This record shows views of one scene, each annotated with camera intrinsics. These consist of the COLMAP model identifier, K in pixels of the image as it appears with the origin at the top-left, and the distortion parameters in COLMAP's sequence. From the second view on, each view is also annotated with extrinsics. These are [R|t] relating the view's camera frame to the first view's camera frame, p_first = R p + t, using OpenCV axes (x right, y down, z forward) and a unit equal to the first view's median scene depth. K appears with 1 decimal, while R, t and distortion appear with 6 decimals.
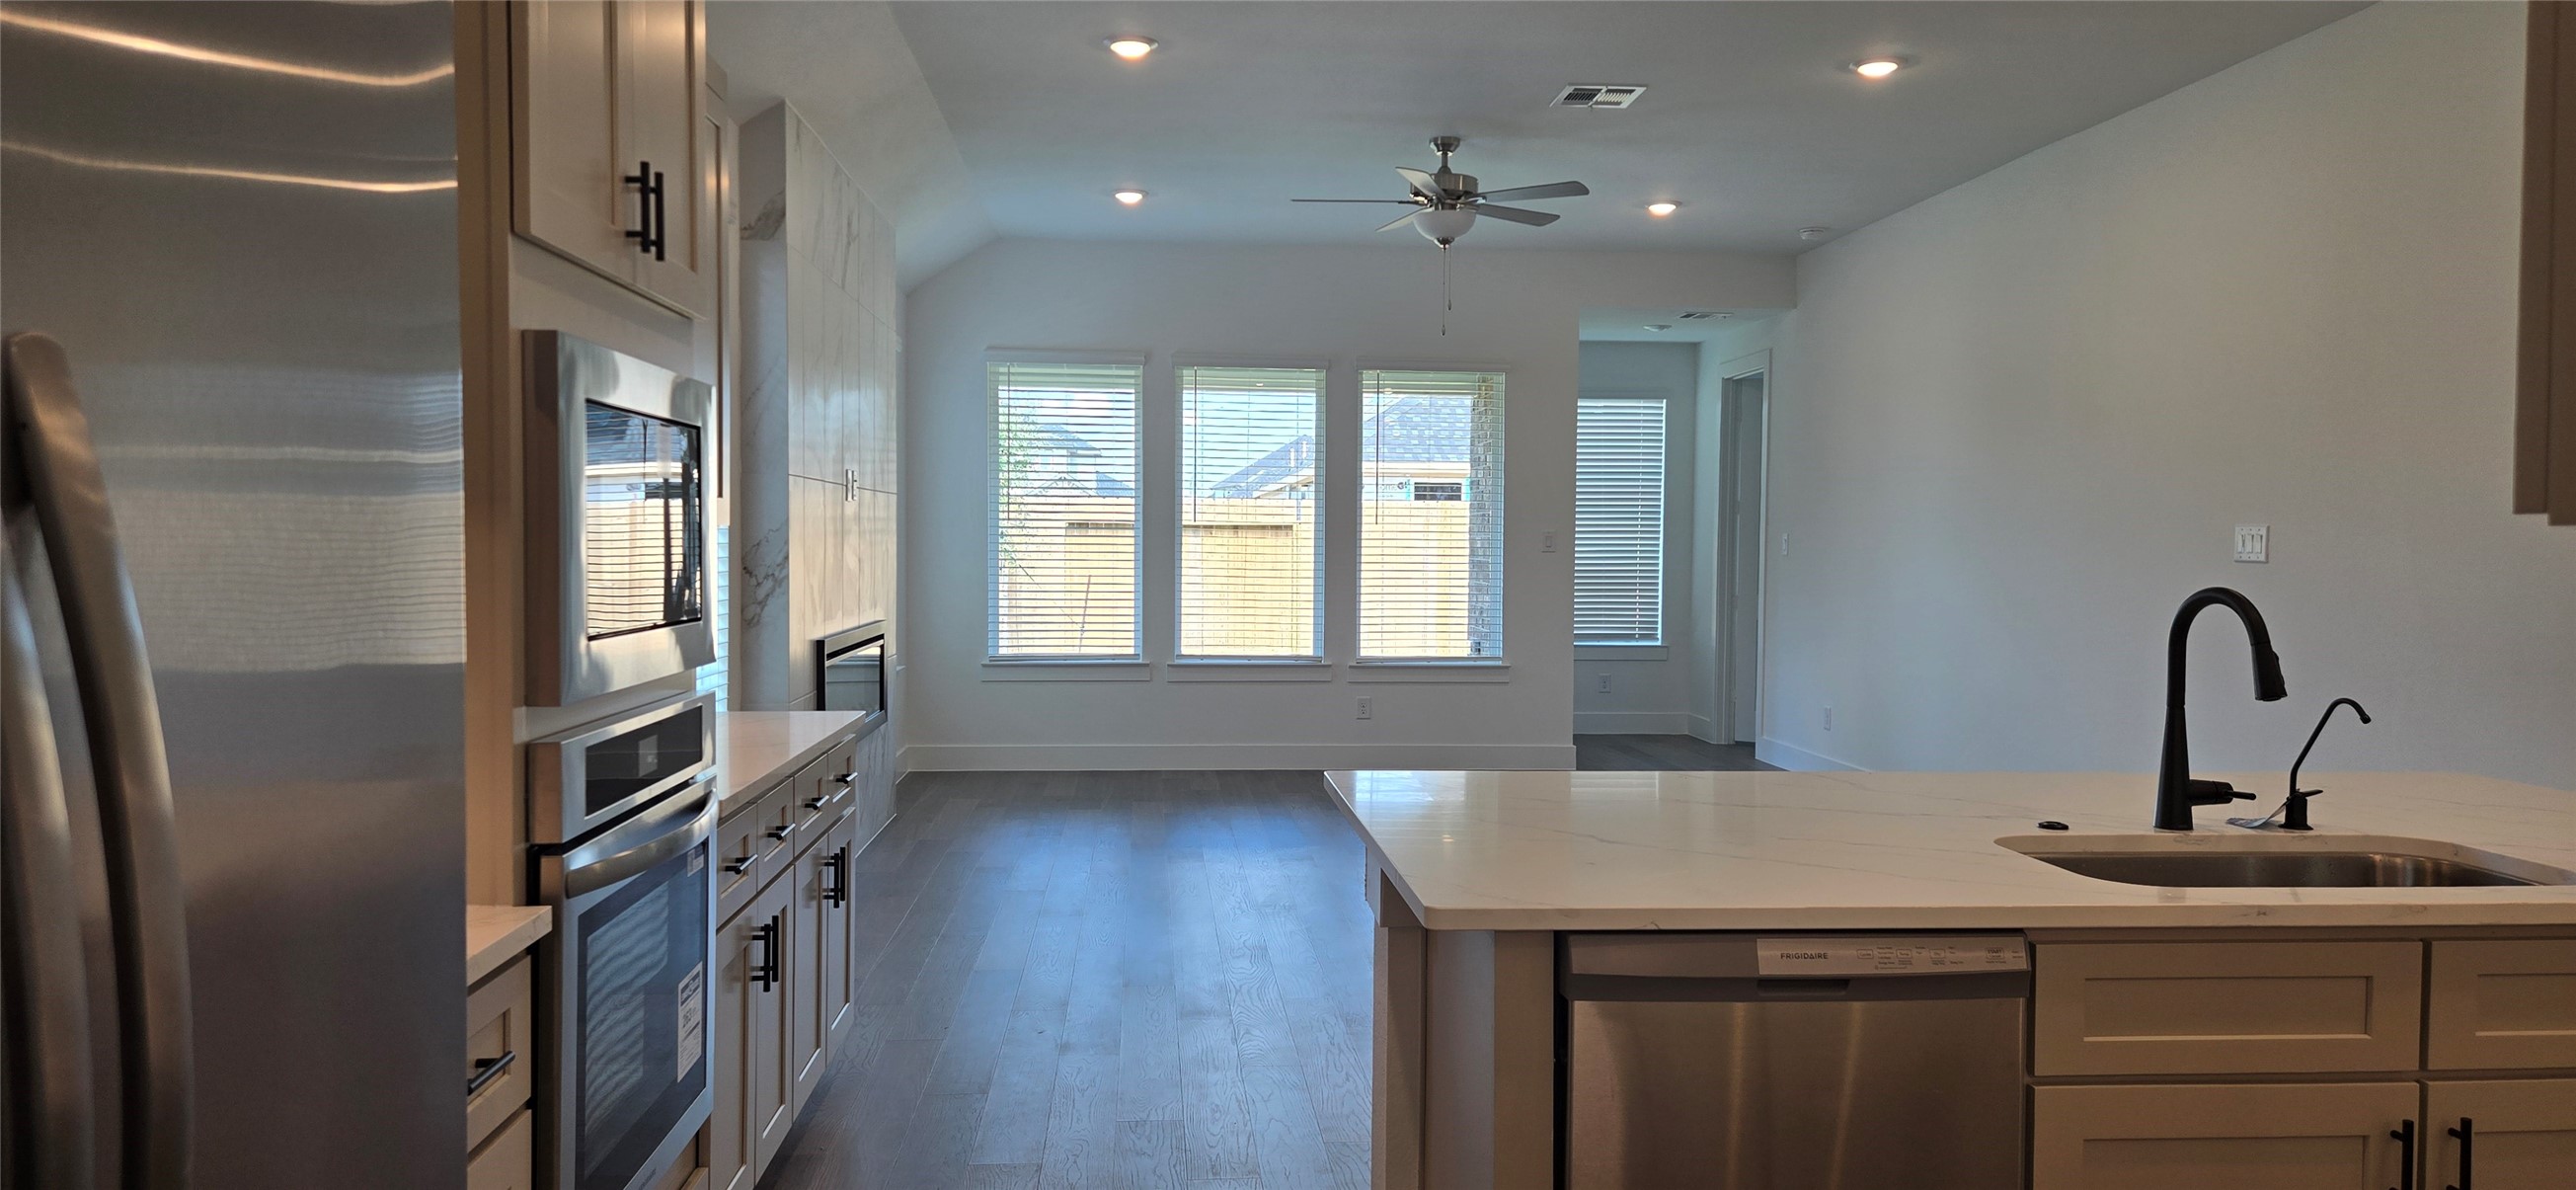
lens RADIAL K [[1694.1, 0, 1277.0], [0, 1694.1, 596.7], [0, 0, 1]] dist [0.044393, -0.023786]
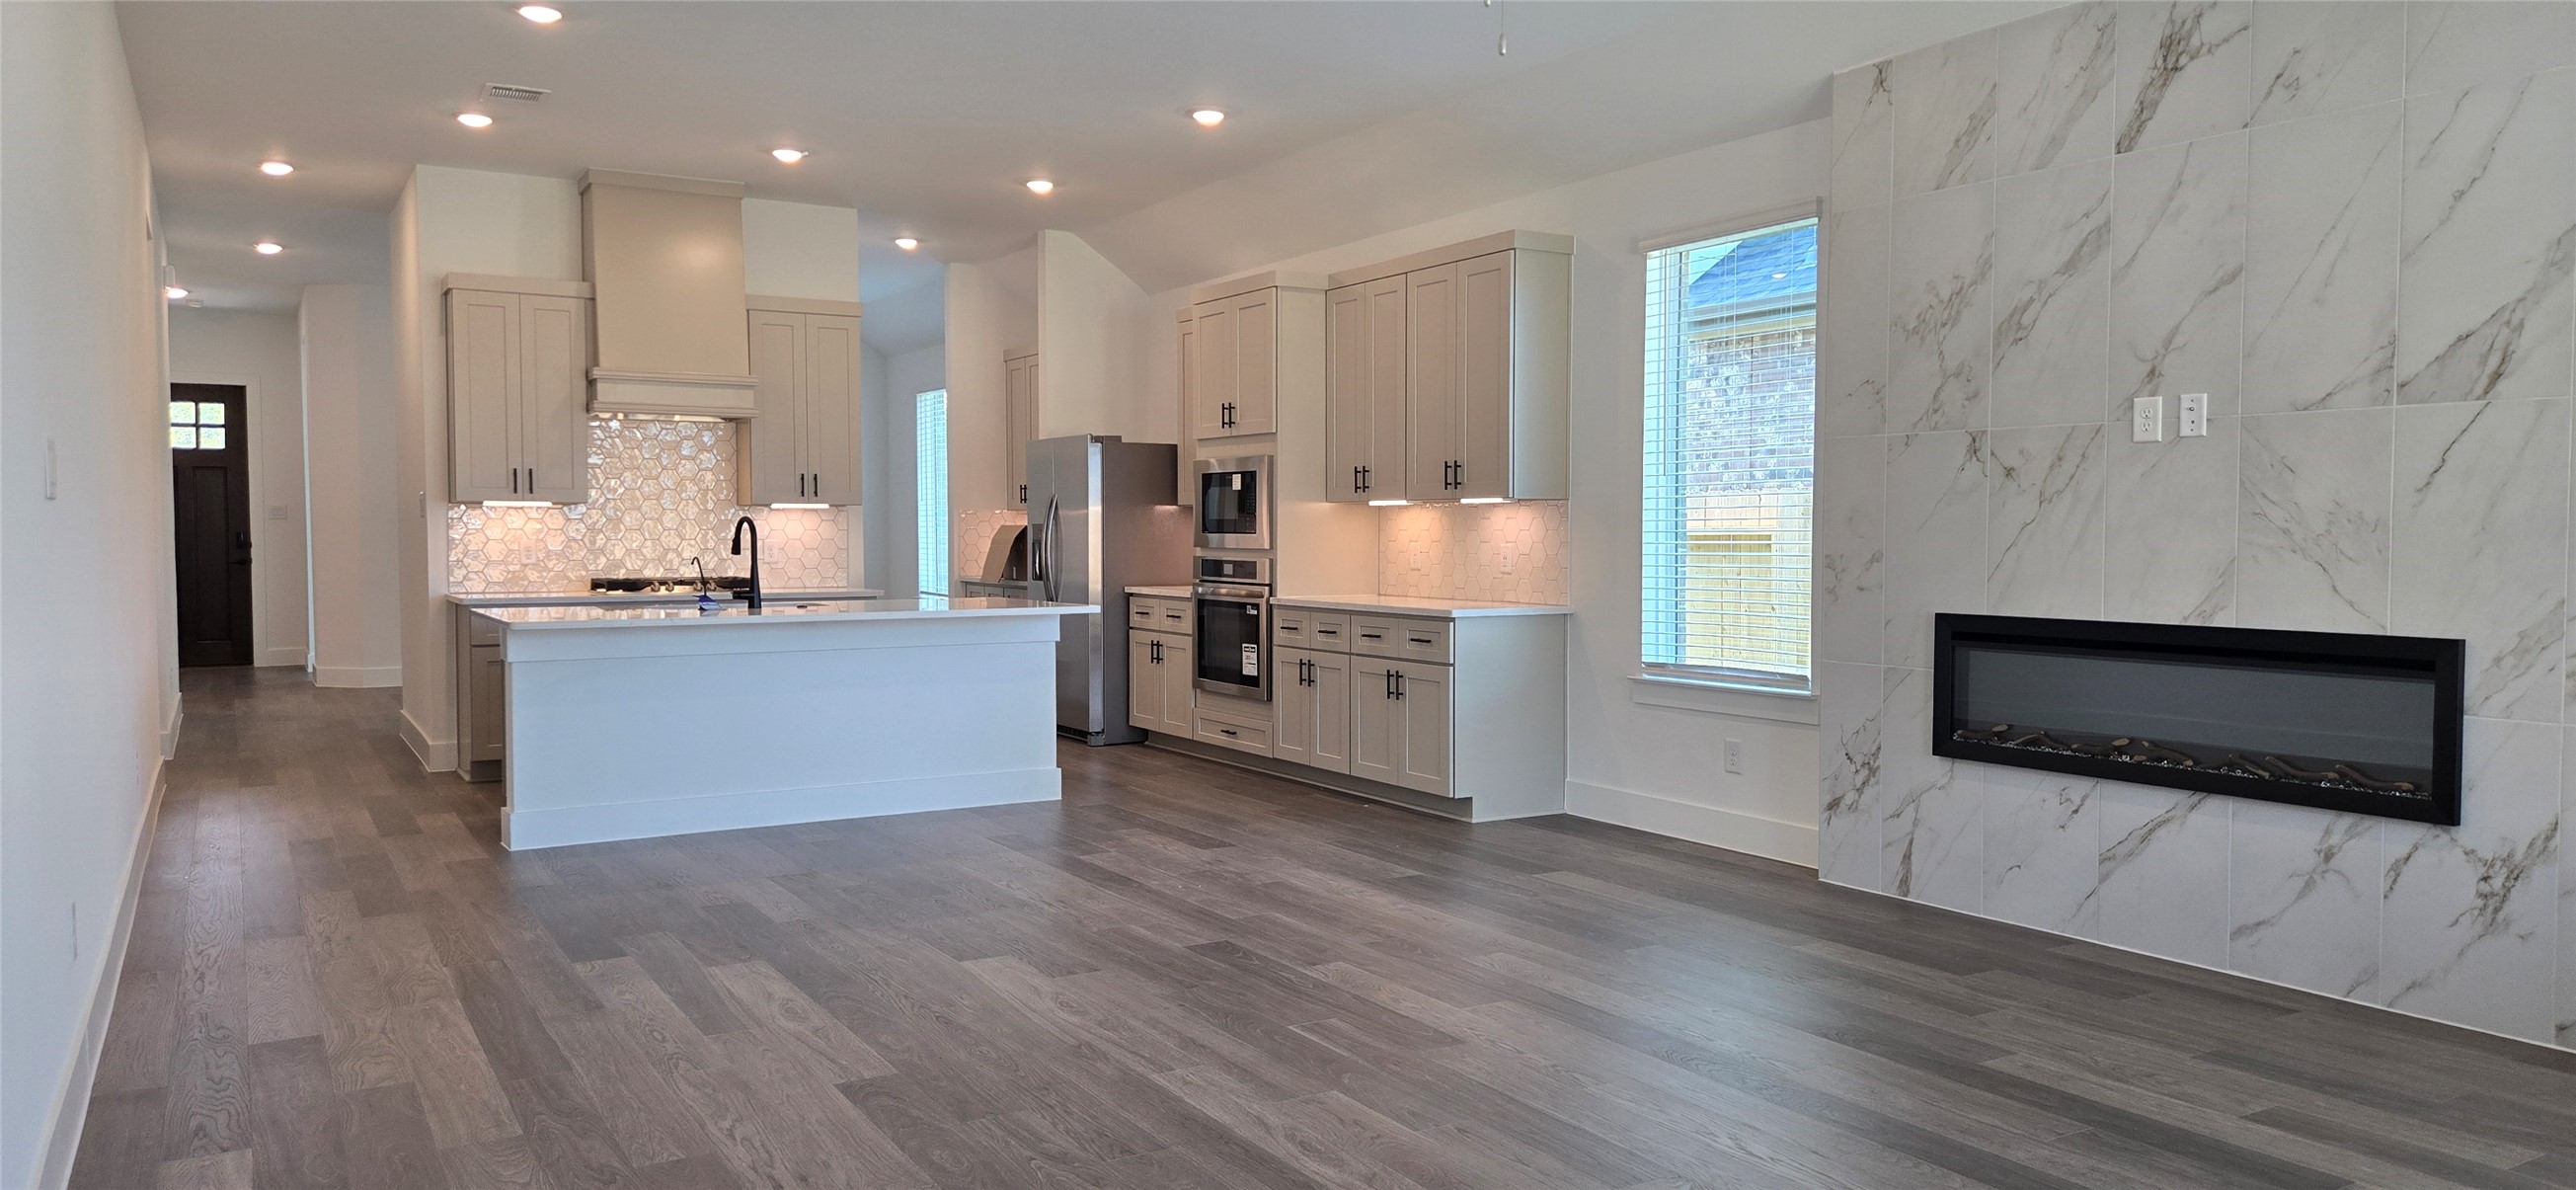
lens RADIAL K [[1694.1, 0, 1270.6], [0, 1694.1, 600.4], [0, 0, 1]] dist [0.044393, -0.023786]
pose [[-0.901366, 0.008905, -0.432966, 0.268327], [-0.023338, 0.997337, 0.069098, -0.021243], [0.432429, 0.072387, -0.898758, 1.029963]]
